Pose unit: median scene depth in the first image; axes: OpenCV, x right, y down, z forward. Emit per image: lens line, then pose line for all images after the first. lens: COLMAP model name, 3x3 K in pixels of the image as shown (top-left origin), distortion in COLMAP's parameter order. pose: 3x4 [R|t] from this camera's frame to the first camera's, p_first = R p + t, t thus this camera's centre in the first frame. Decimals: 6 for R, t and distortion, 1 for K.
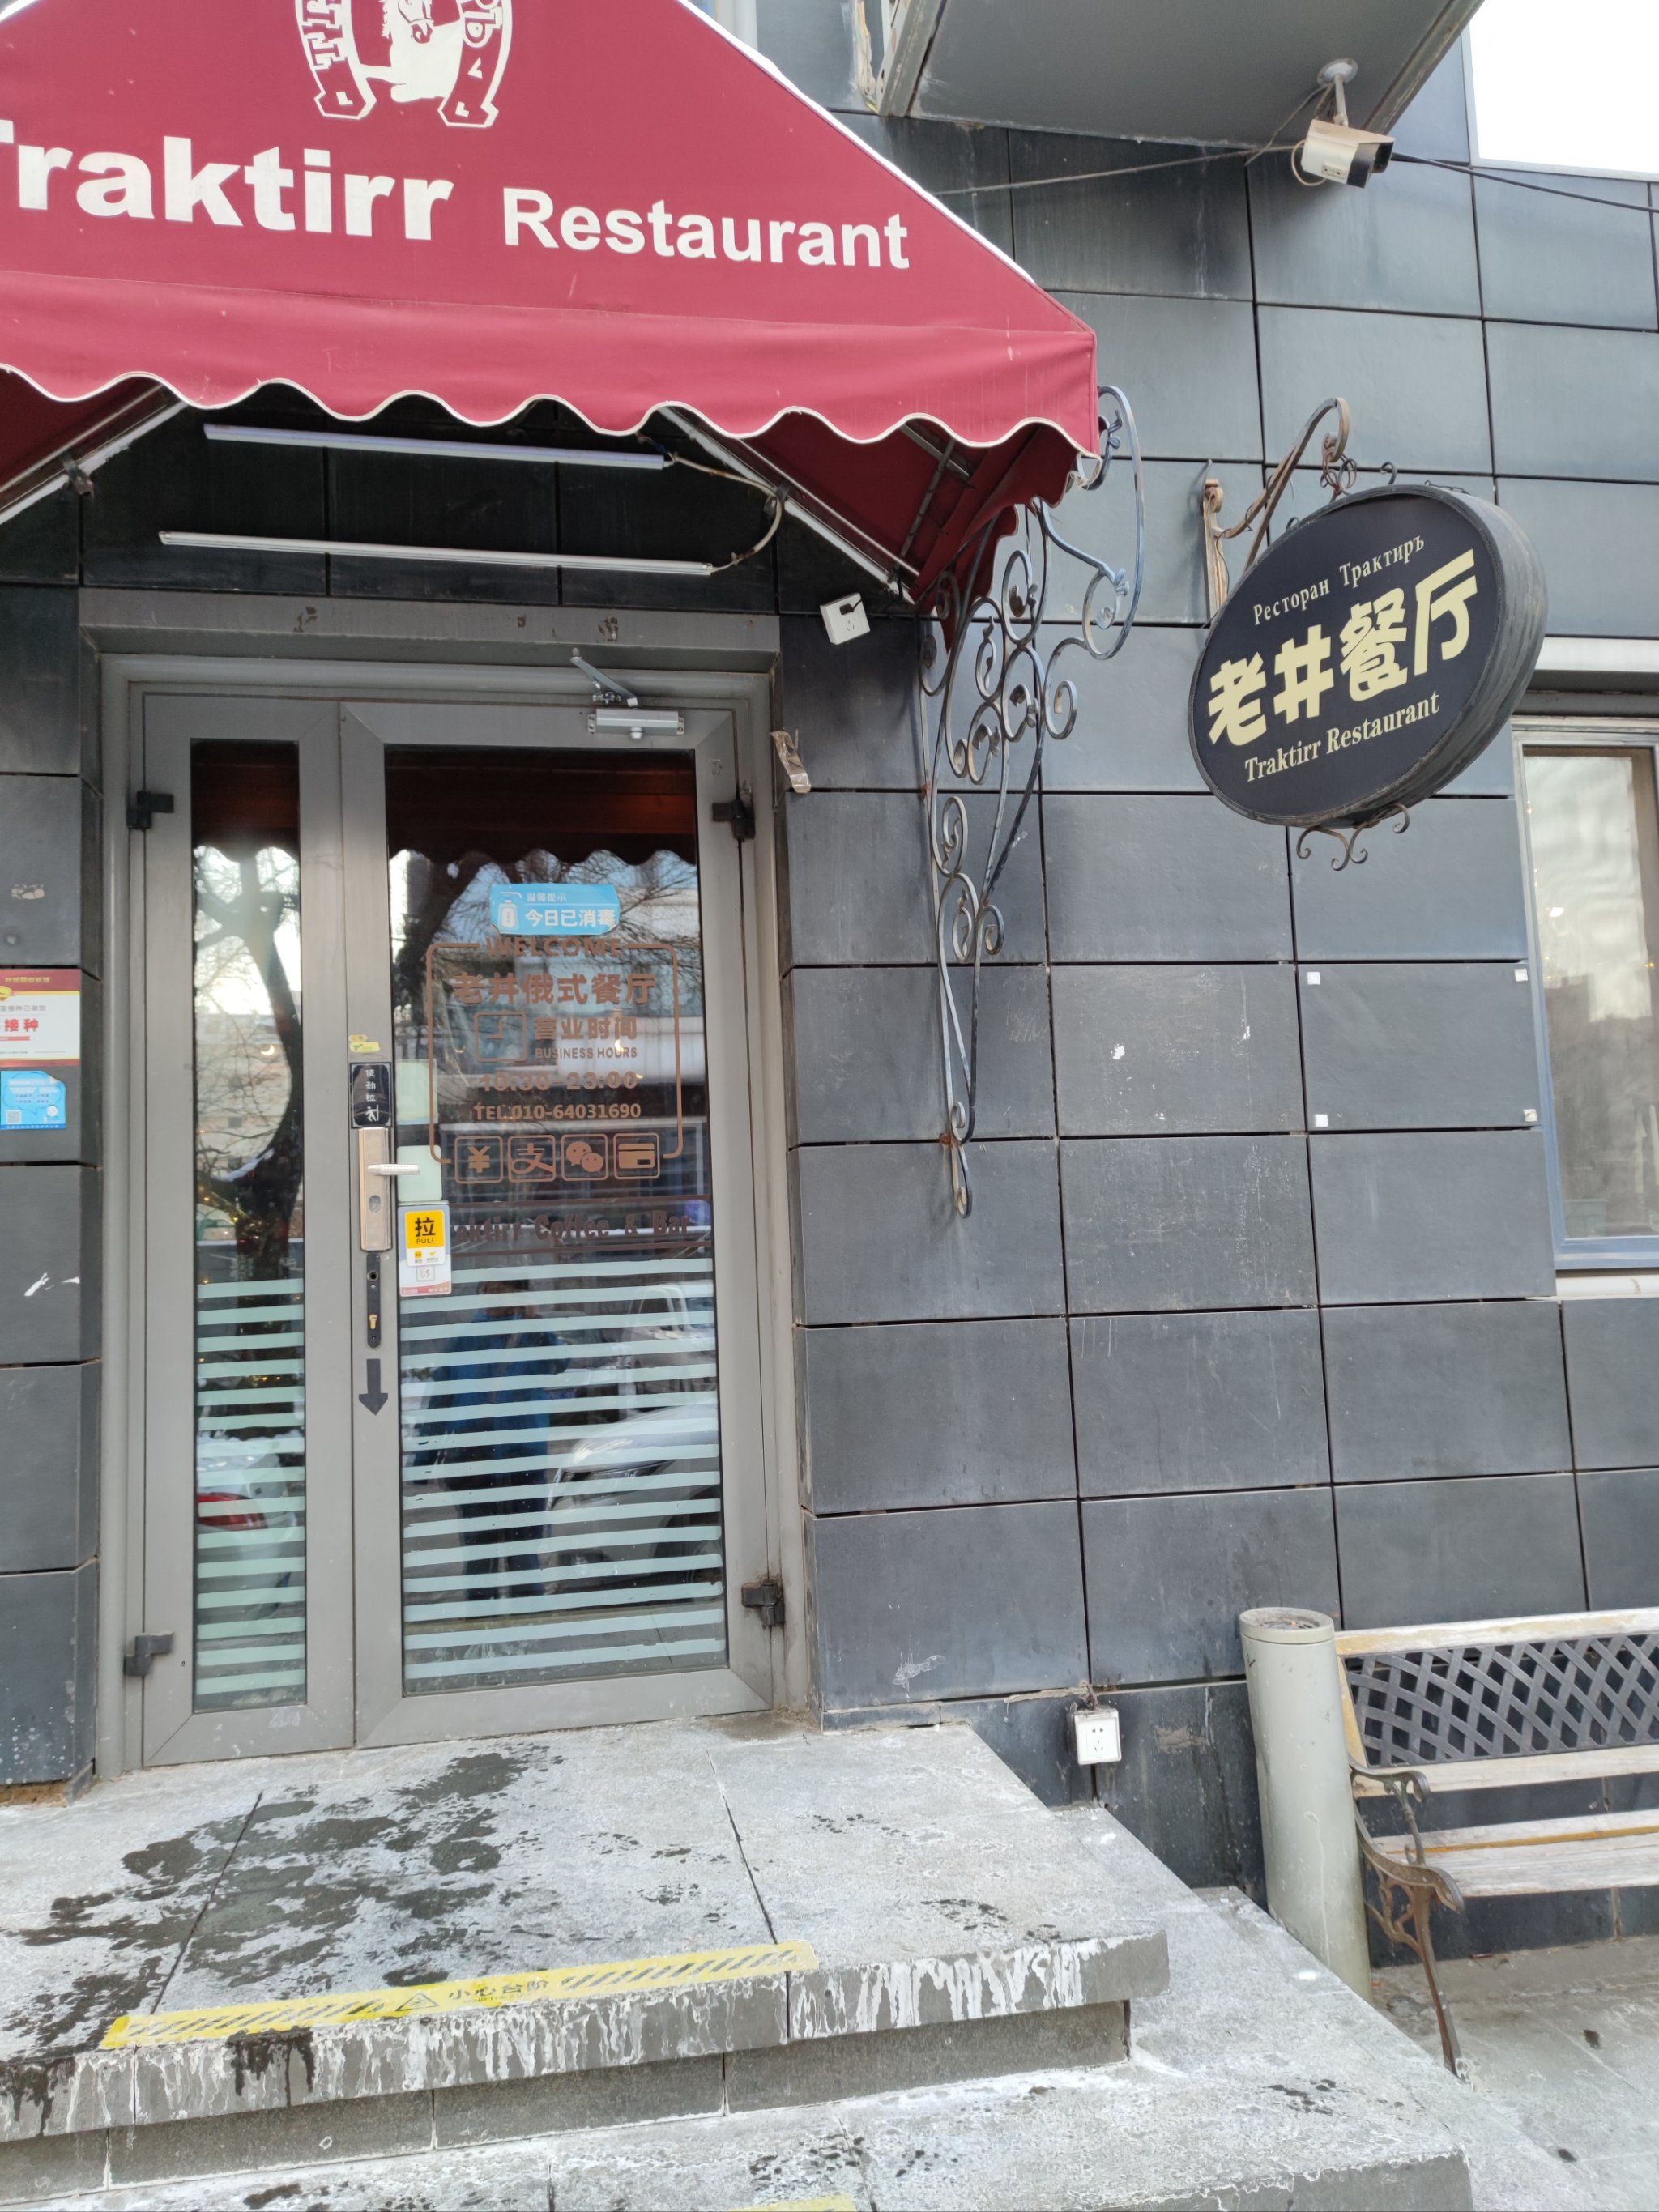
lens RADIAL K [[1670.6, 0, 864.0], [0, 1670.6, 1116.7], [0, 0, 1]] dist [0.051773, -0.053523]
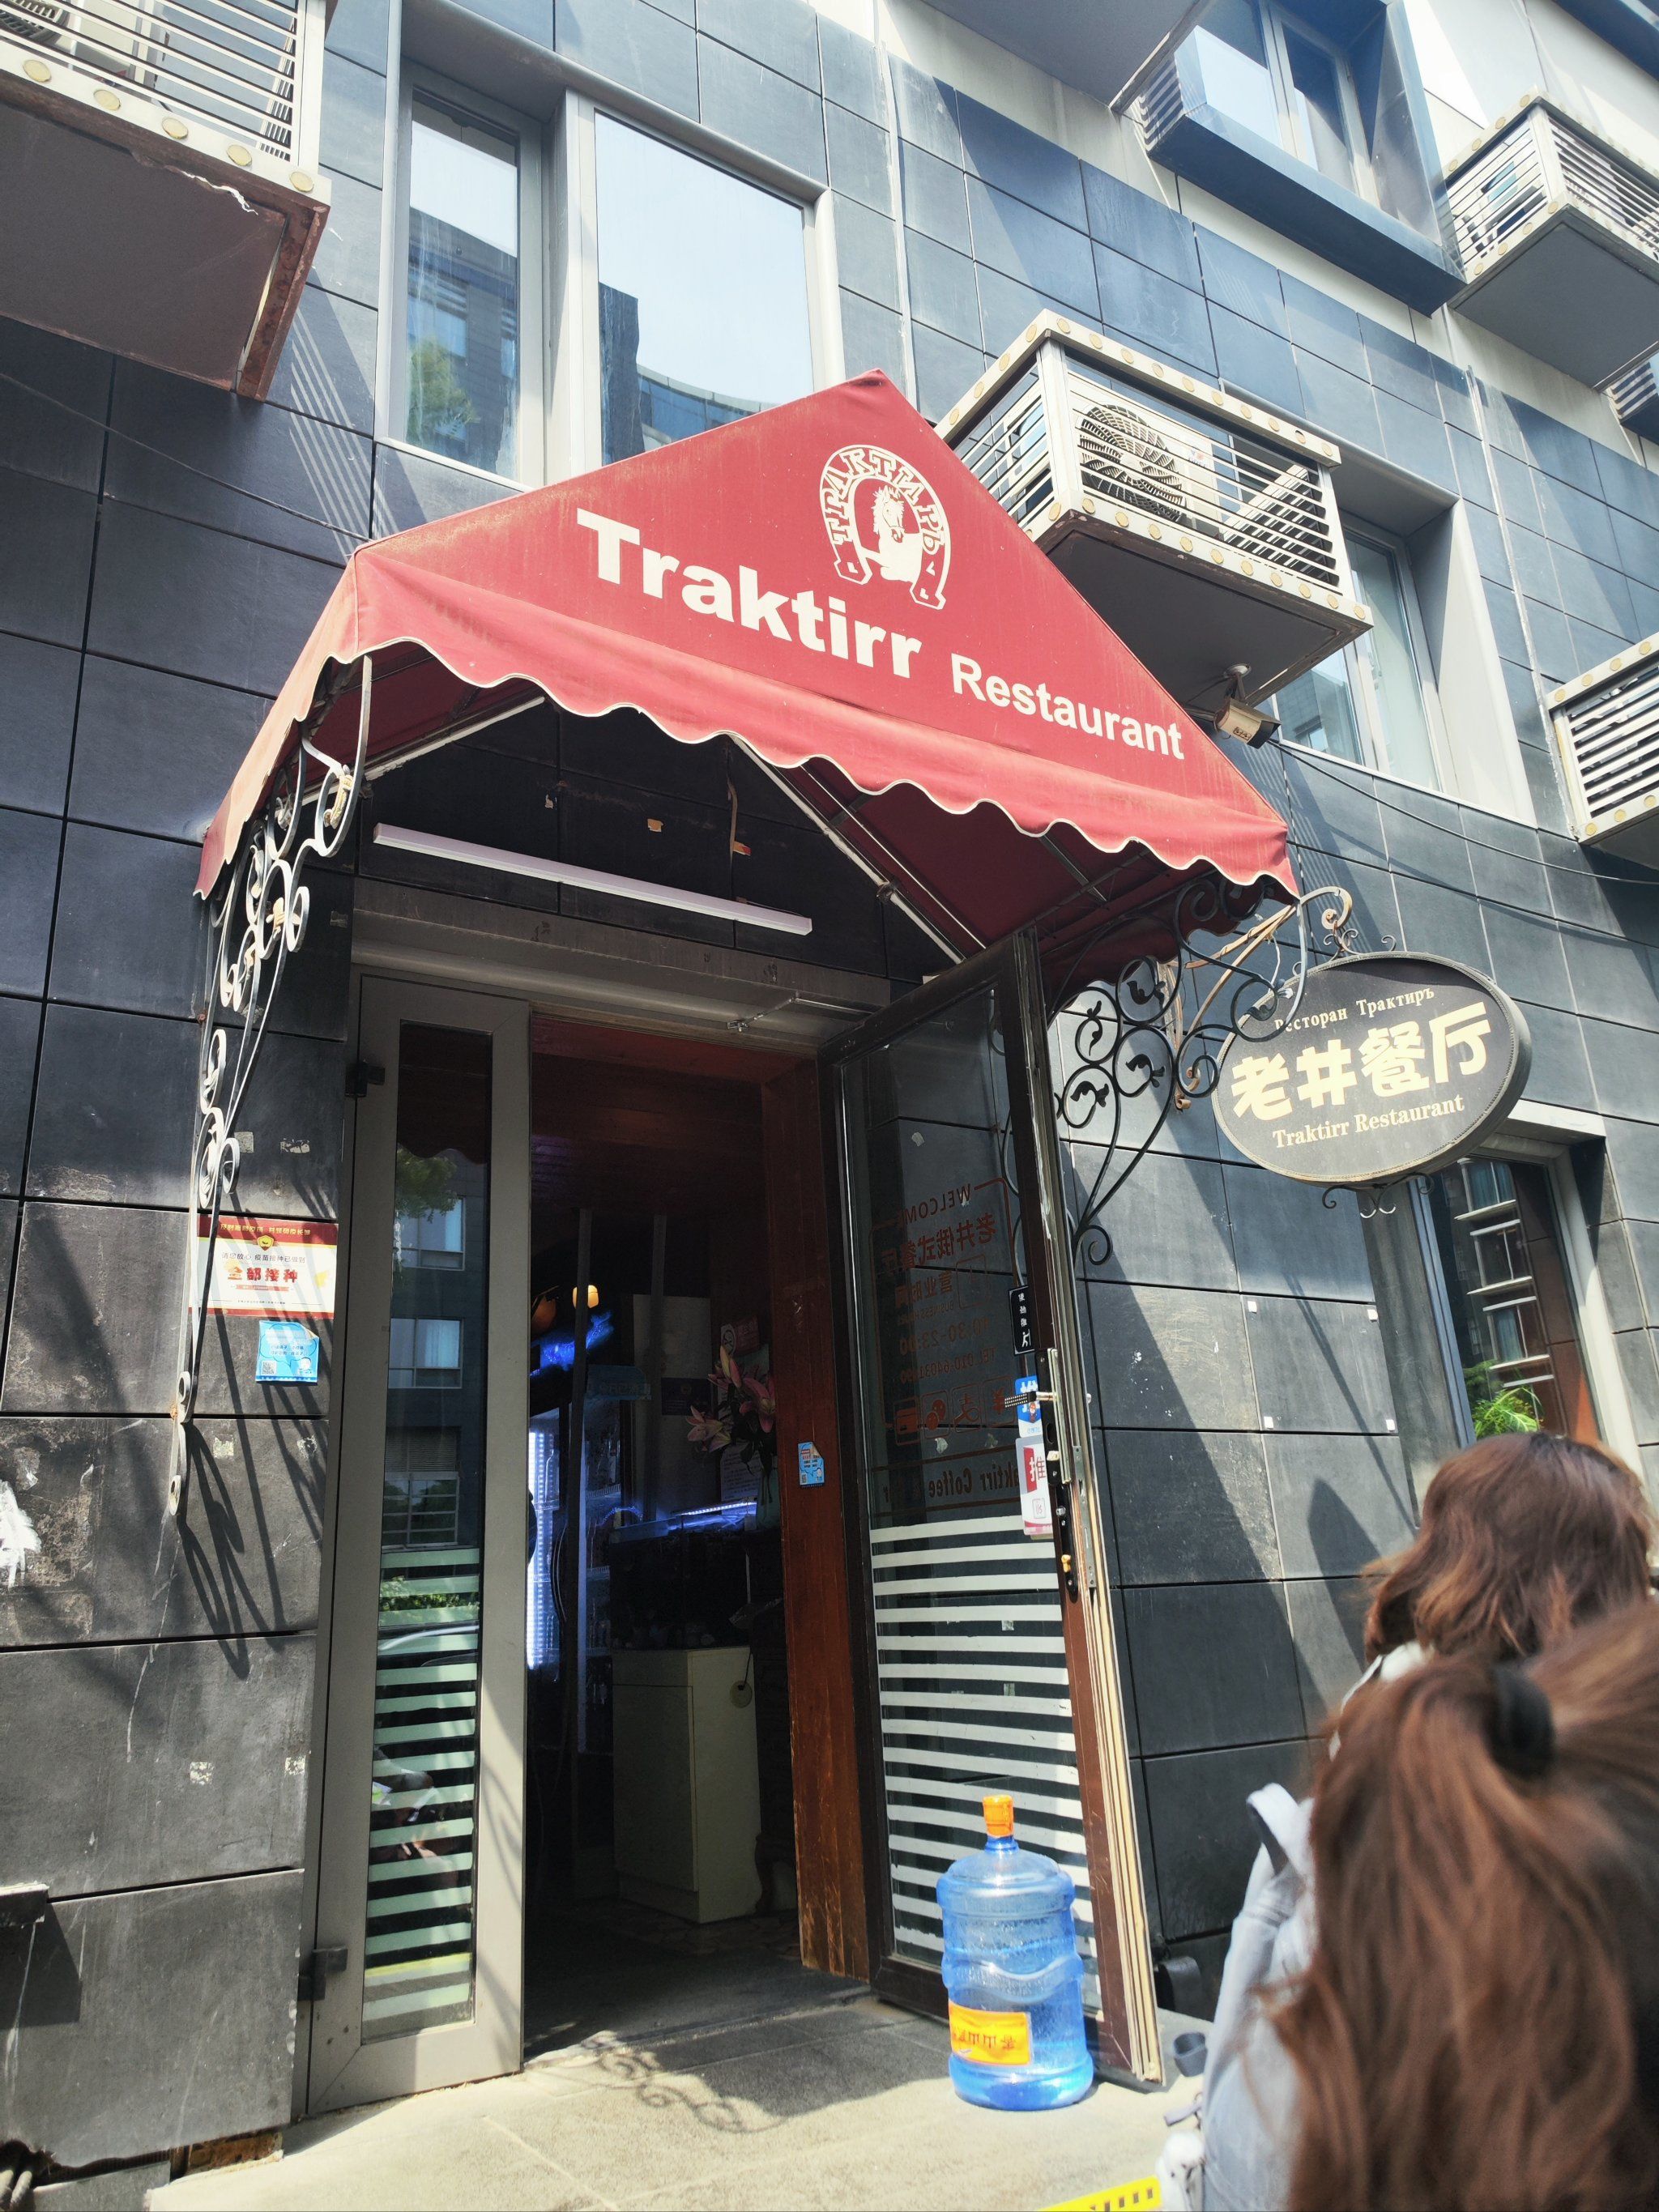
lens RADIAL K [[1573.9, 0, 857.7], [0, 1573.9, 1058.9], [0, 0, 1]] dist [0.045482, -0.019591]
pose [[0.926865, 0.110963, 0.358621, -0.560089], [-0.014797, 0.965372, -0.260456, 0.064502], [-0.375104, 0.236101, 0.896411, -0.003317]]
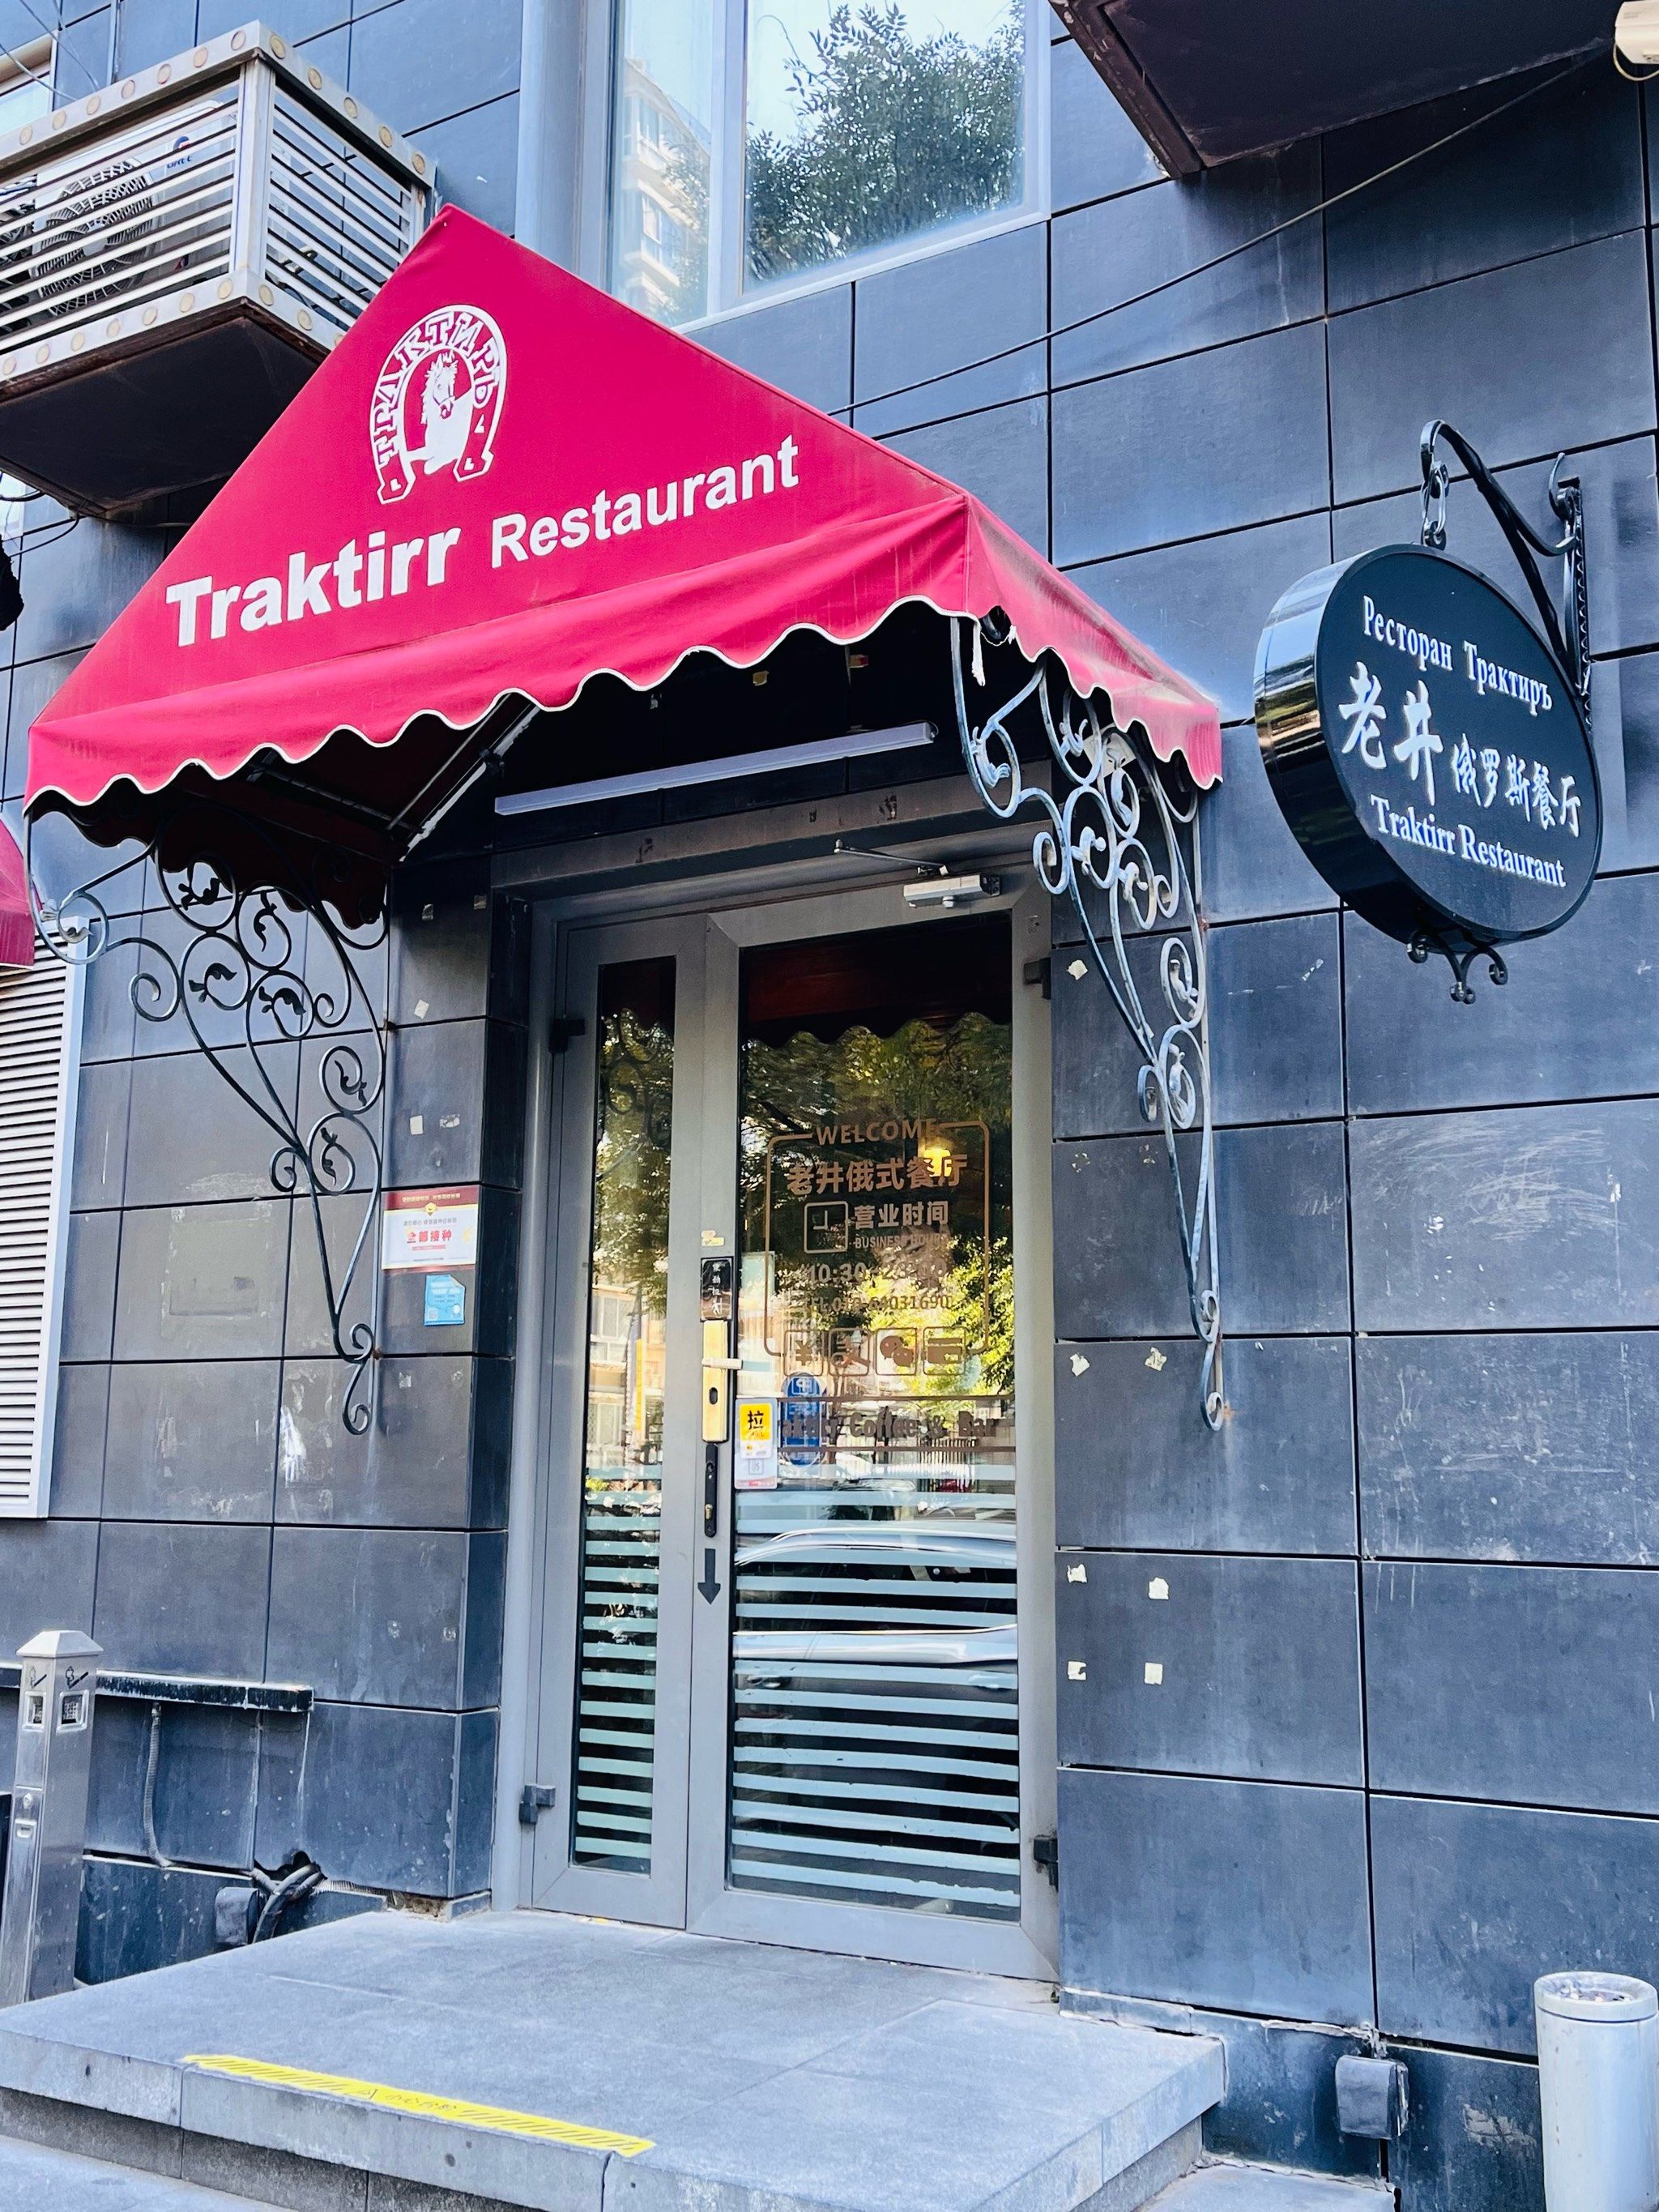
lens RADIAL K [[2215.3, 0, 846.3], [0, 2215.3, 1091.5], [0, 0, 1]] dist [0.022640, 0.000000]
pose [[0.749056, -0.066587, -0.659151, 0.767538], [0.019772, 0.996740, -0.078221, -0.029486], [0.662211, 0.045559, 0.747931, 0.033198]]
